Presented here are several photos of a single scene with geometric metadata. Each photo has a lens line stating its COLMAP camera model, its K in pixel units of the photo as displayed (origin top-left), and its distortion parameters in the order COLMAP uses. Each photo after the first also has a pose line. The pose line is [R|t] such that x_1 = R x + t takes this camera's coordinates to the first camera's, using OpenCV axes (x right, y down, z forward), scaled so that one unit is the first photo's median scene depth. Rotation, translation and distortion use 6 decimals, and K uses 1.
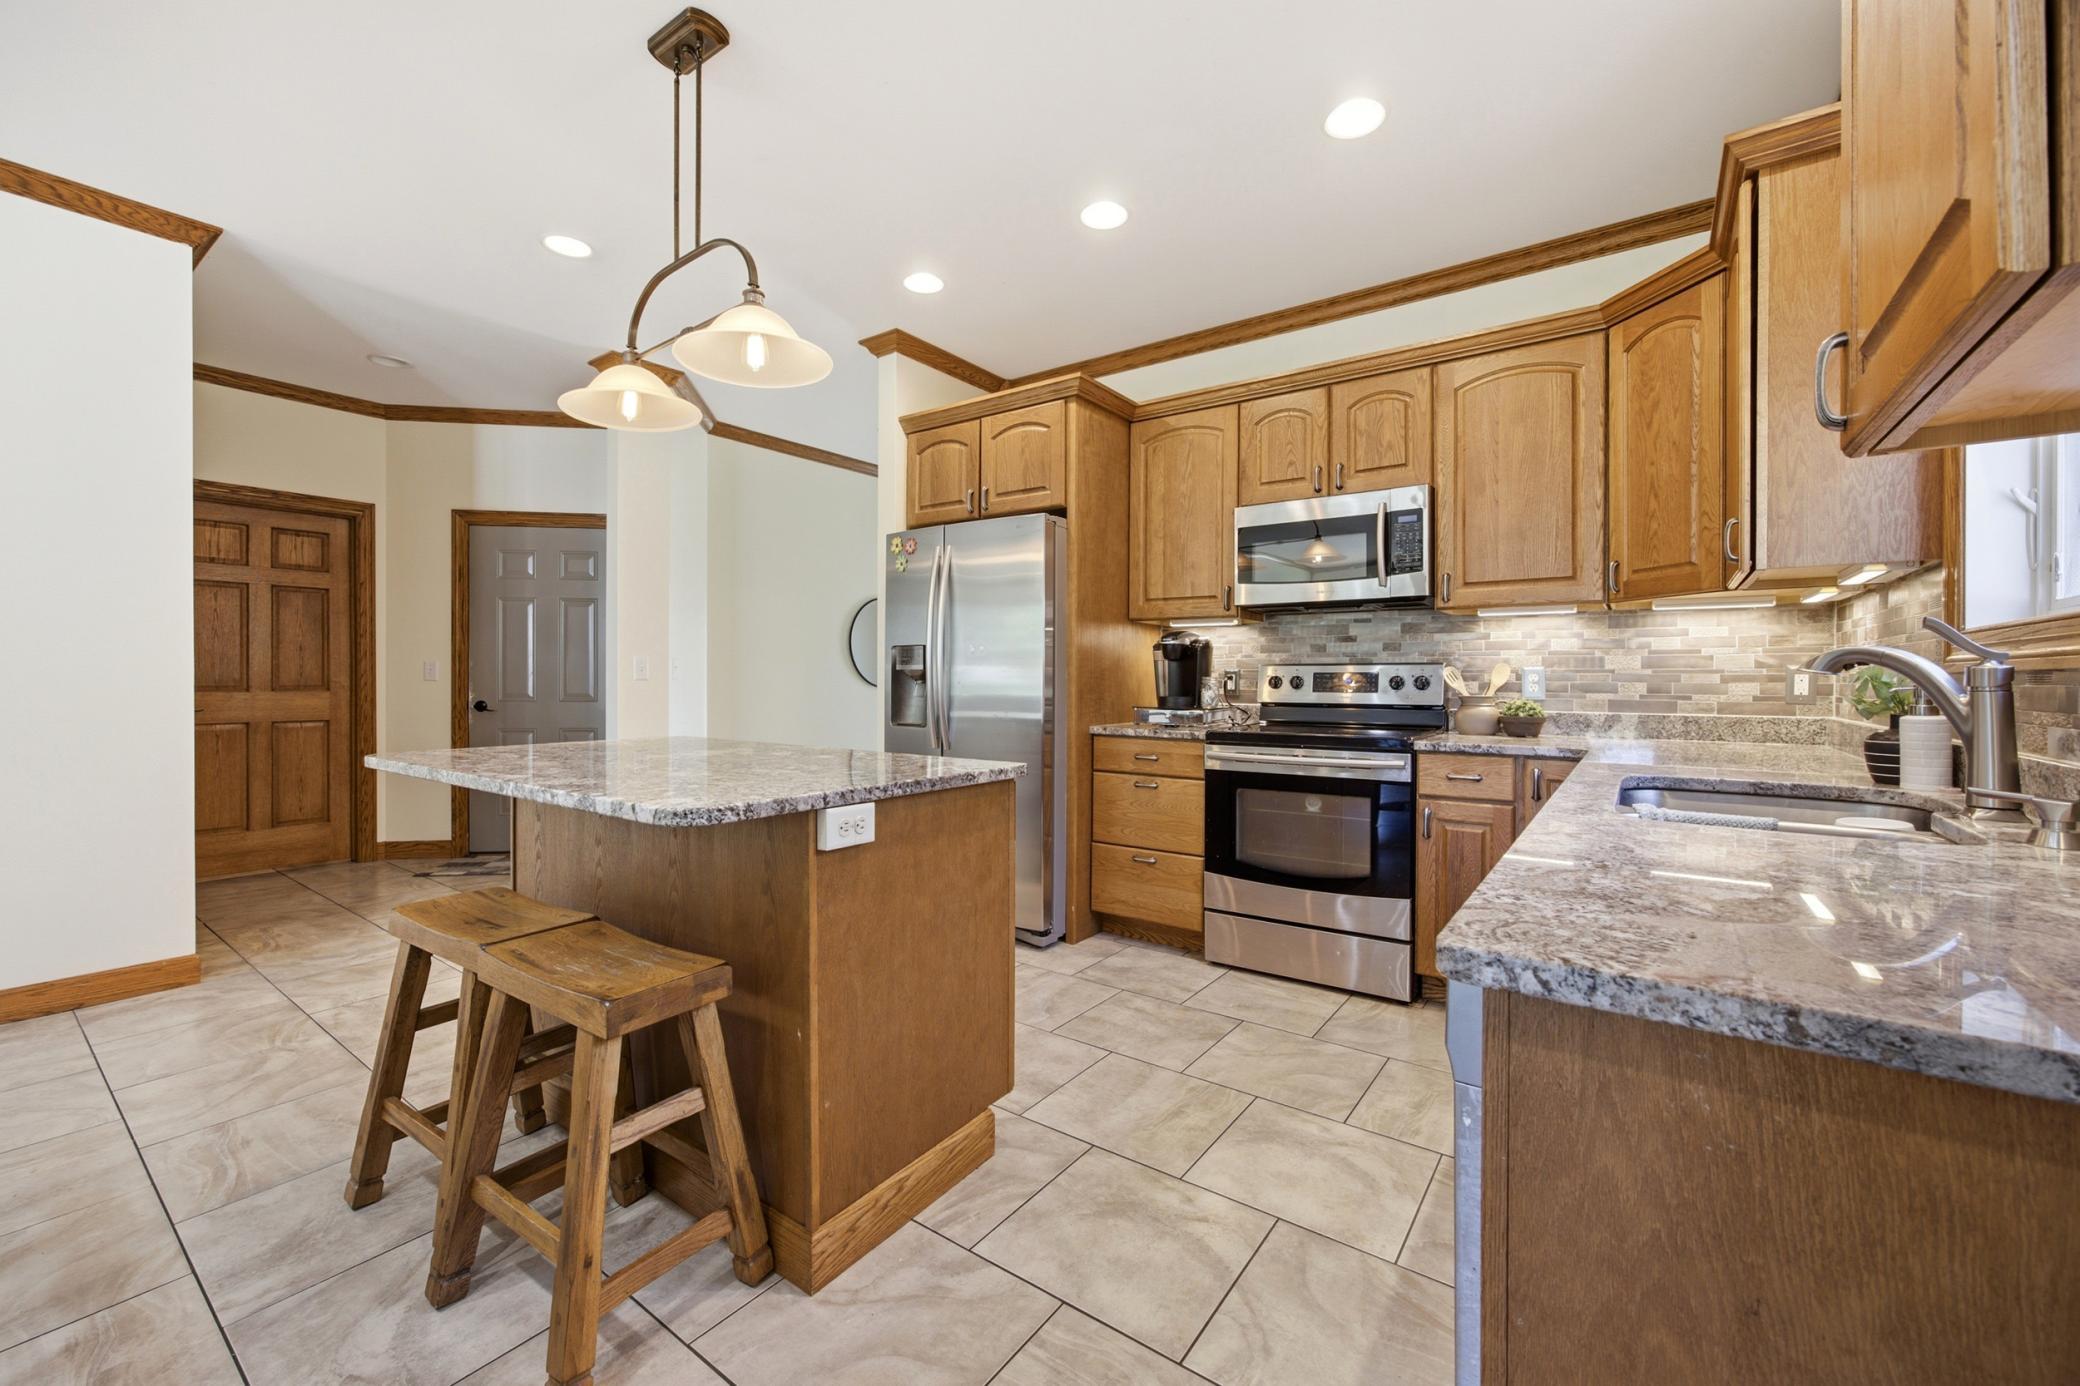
lens RADIAL K [[831.4, 0, 1041.7], [0, 831.4, 682.4], [0, 0, 1]] dist [-0.035247, 0.020550]
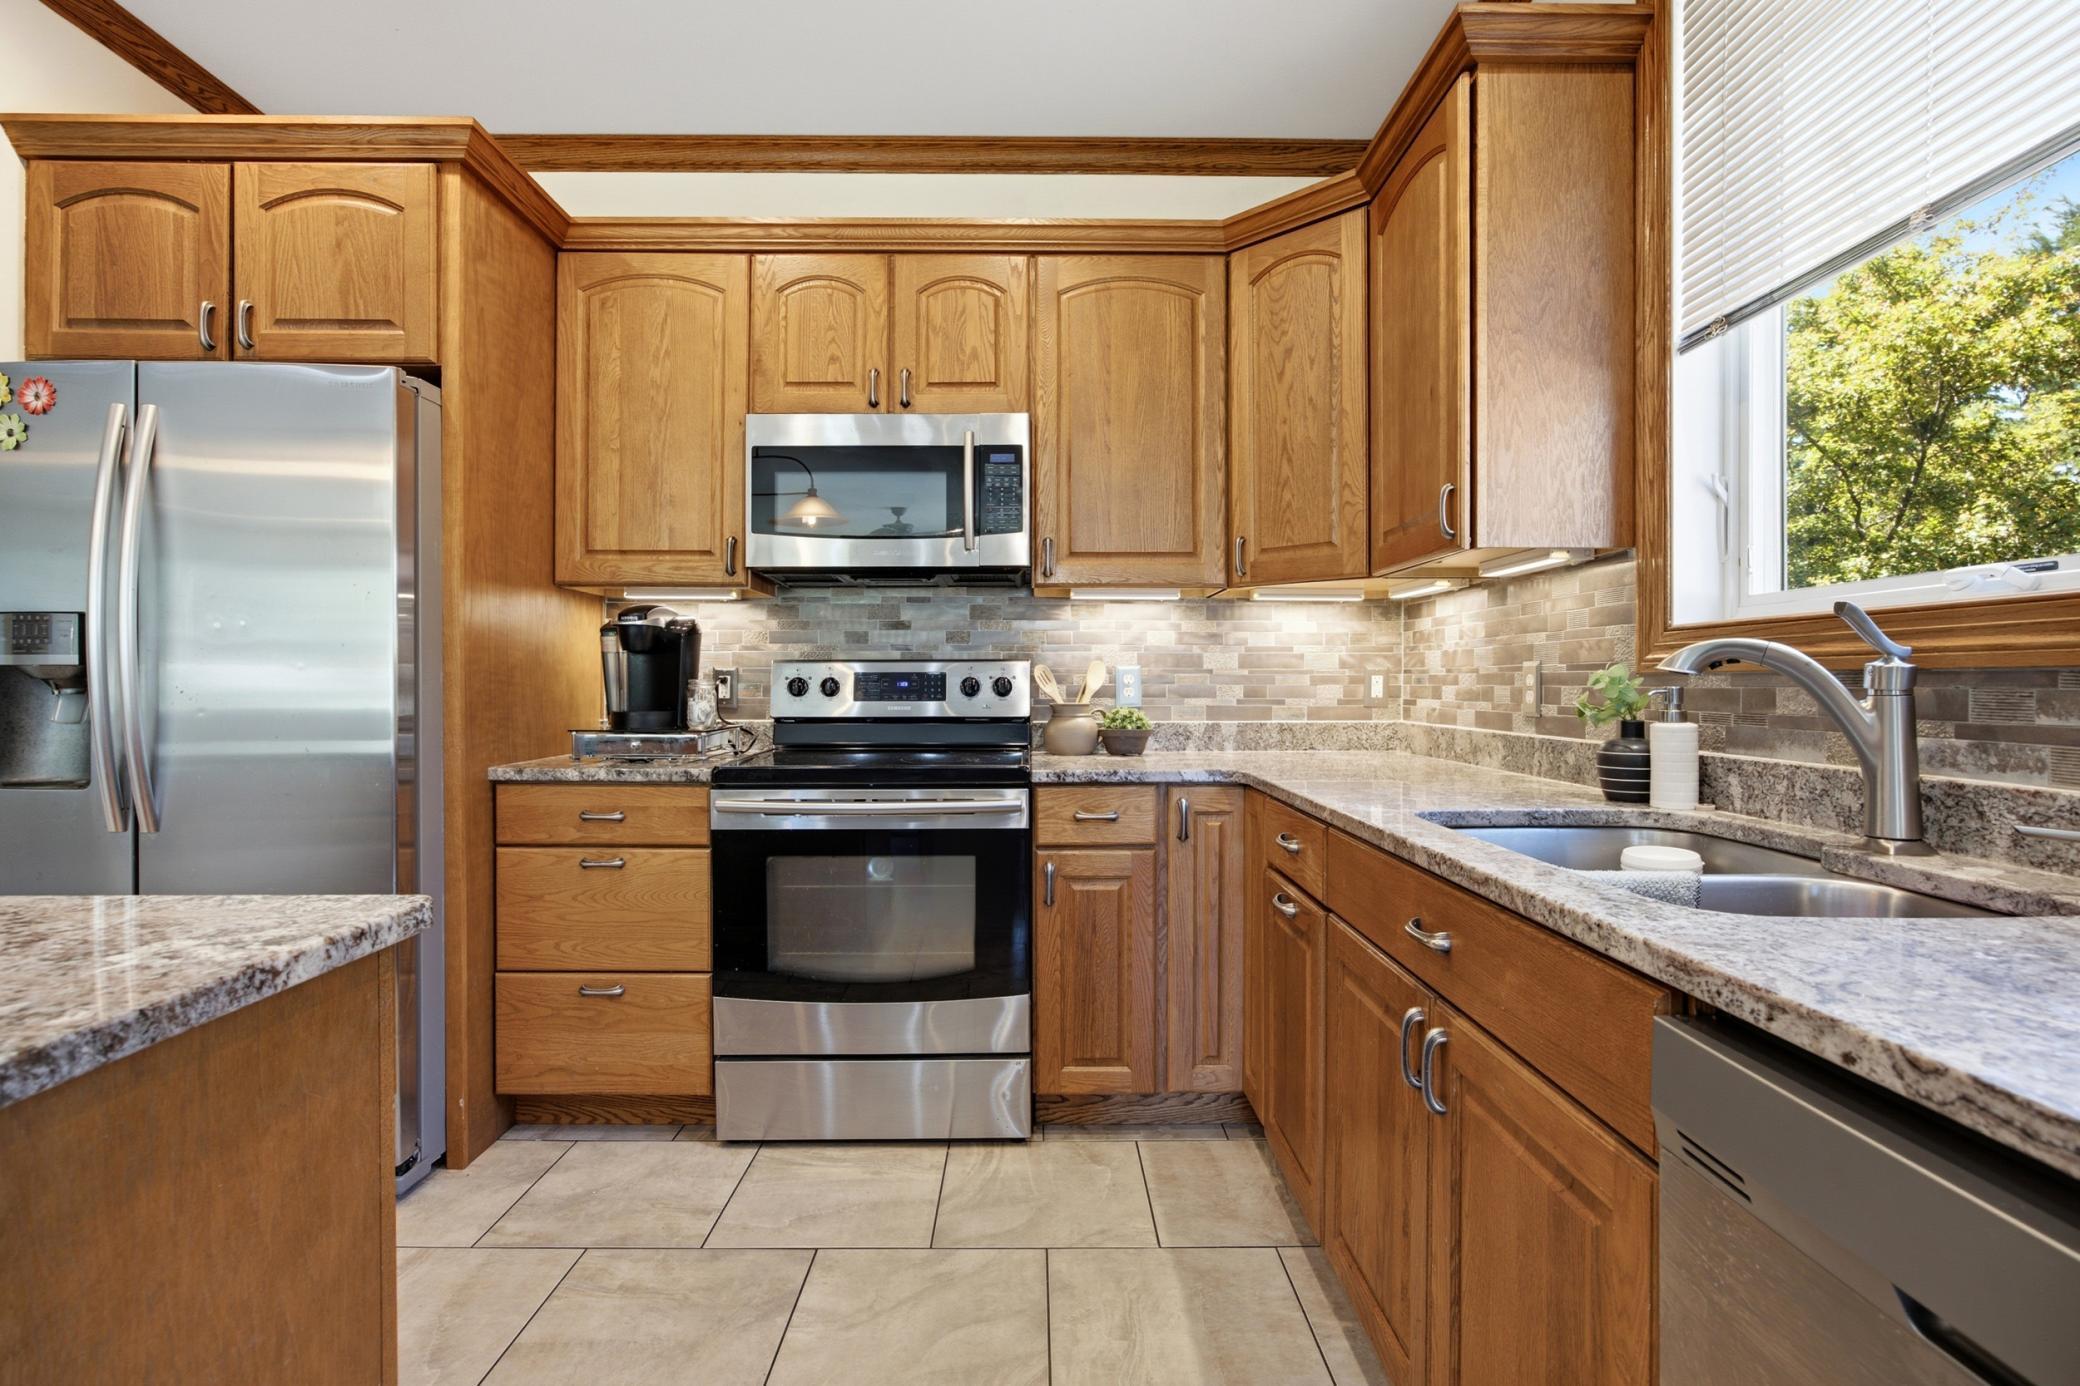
lens RADIAL K [[976.9, 0, 1037.9], [0, 976.9, 690.3], [0, 0, 1]] dist [-0.030957, 0.016251]
pose [[0.803410, -0.008331, 0.595368, -0.036371], [0.005446, 0.999963, 0.006643, -0.001931], [-0.595402, -0.002095, 0.803425, 0.281680]]
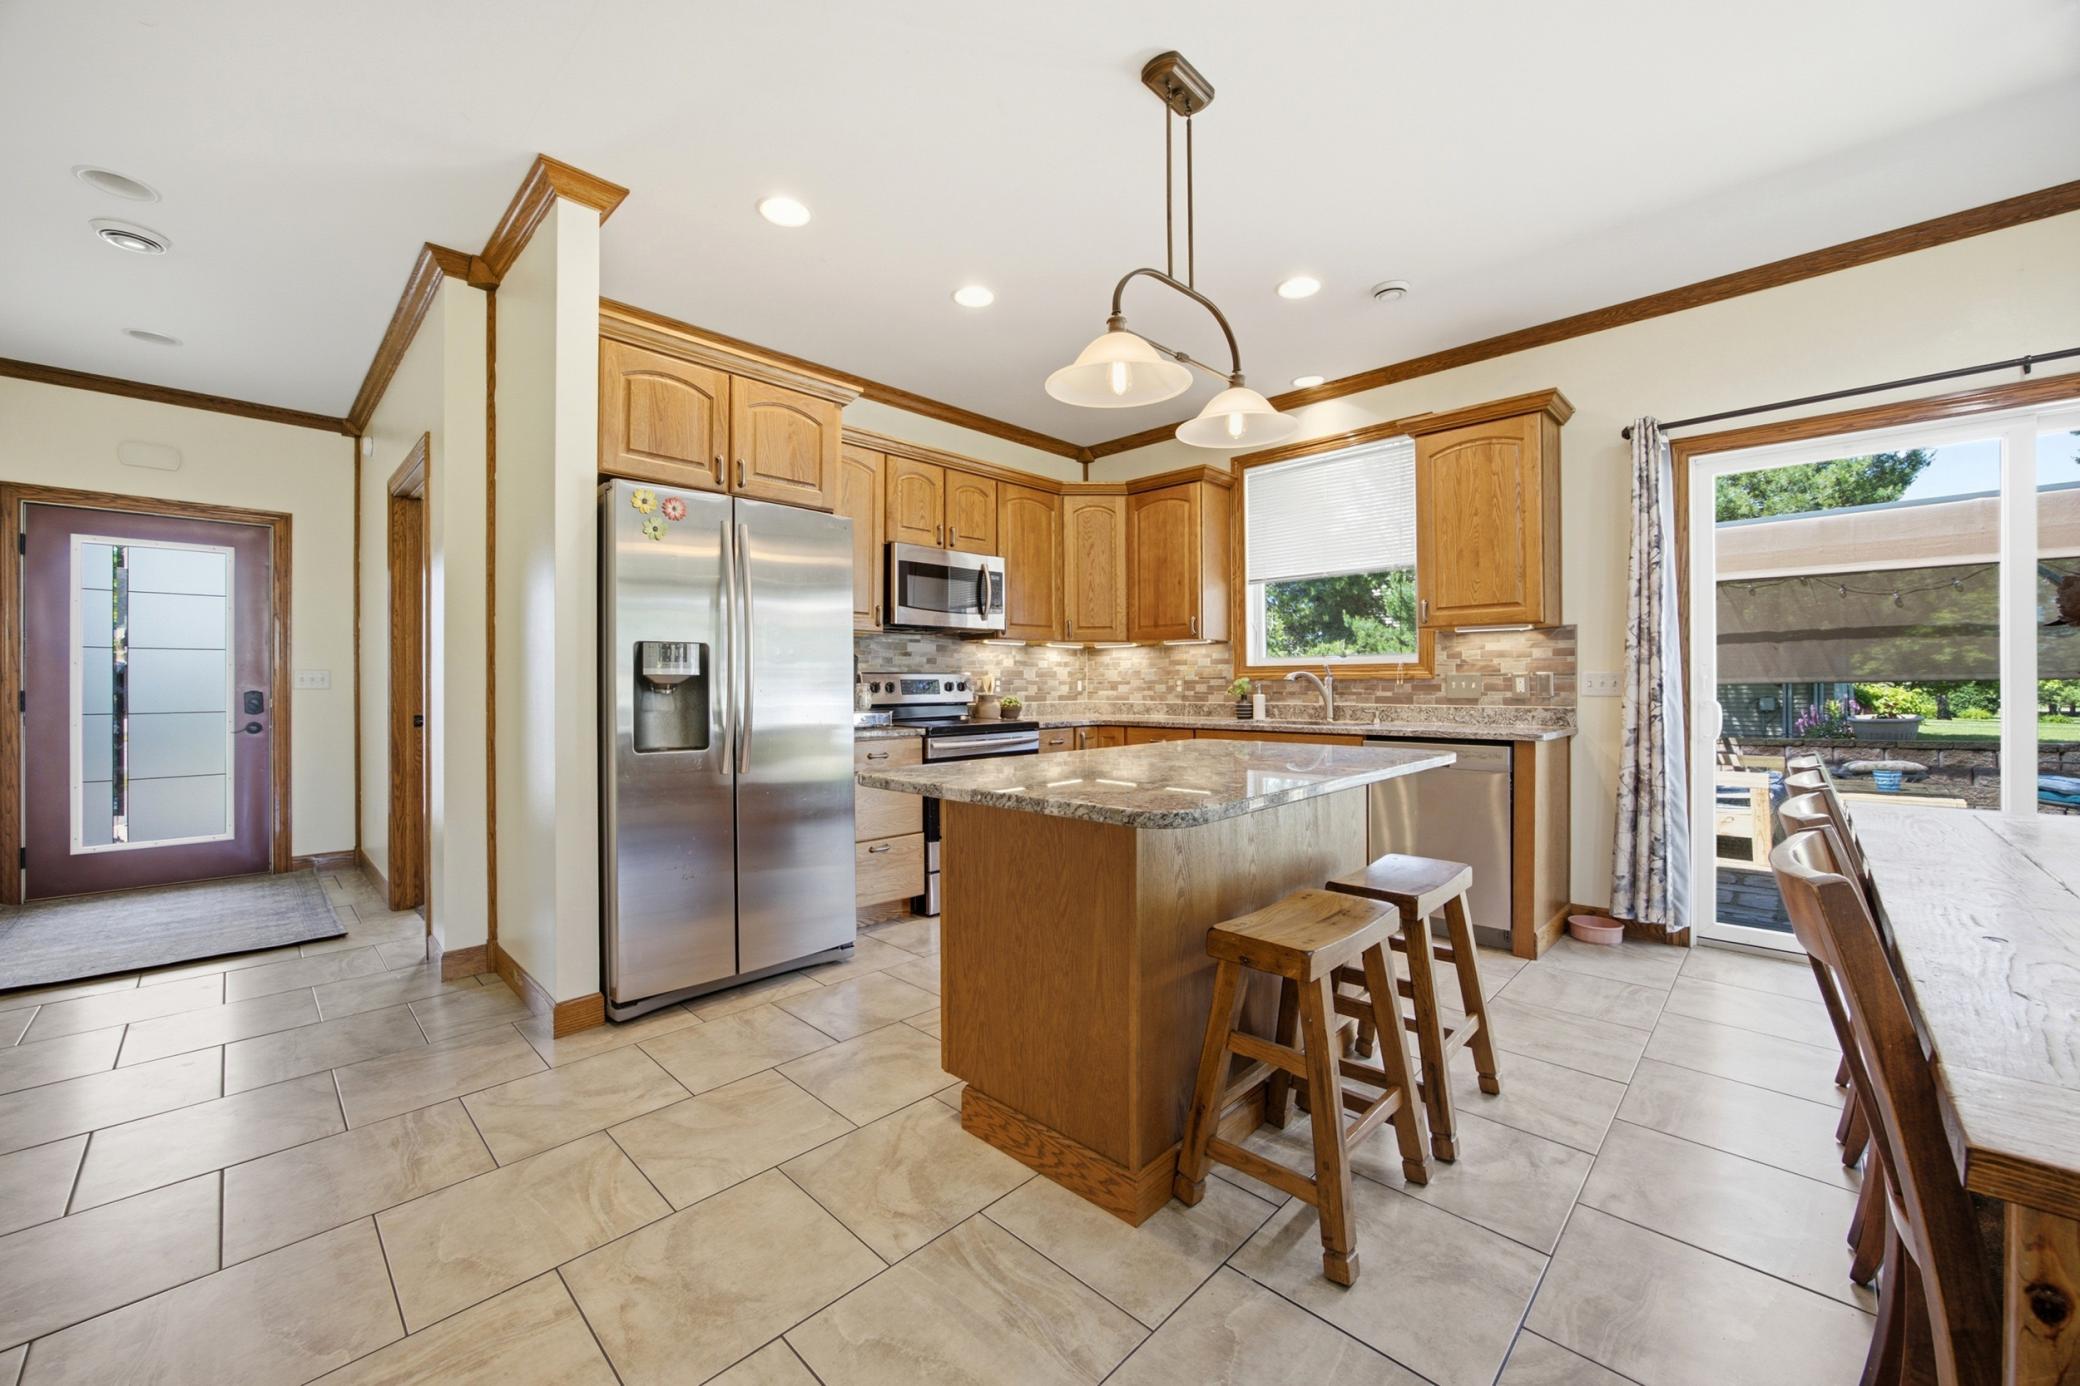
lens RADIAL K [[800.6, 0, 1039.5], [0, 800.6, 680.5], [0, 0, 1]] dist [-0.017882, 0.000303]
pose [[0.144498, 0.000417, 0.989505, -0.945822], [0.010557, 0.999942, -0.001963, -0.006080], [-0.989449, 0.010730, 0.144485, 0.668147]]
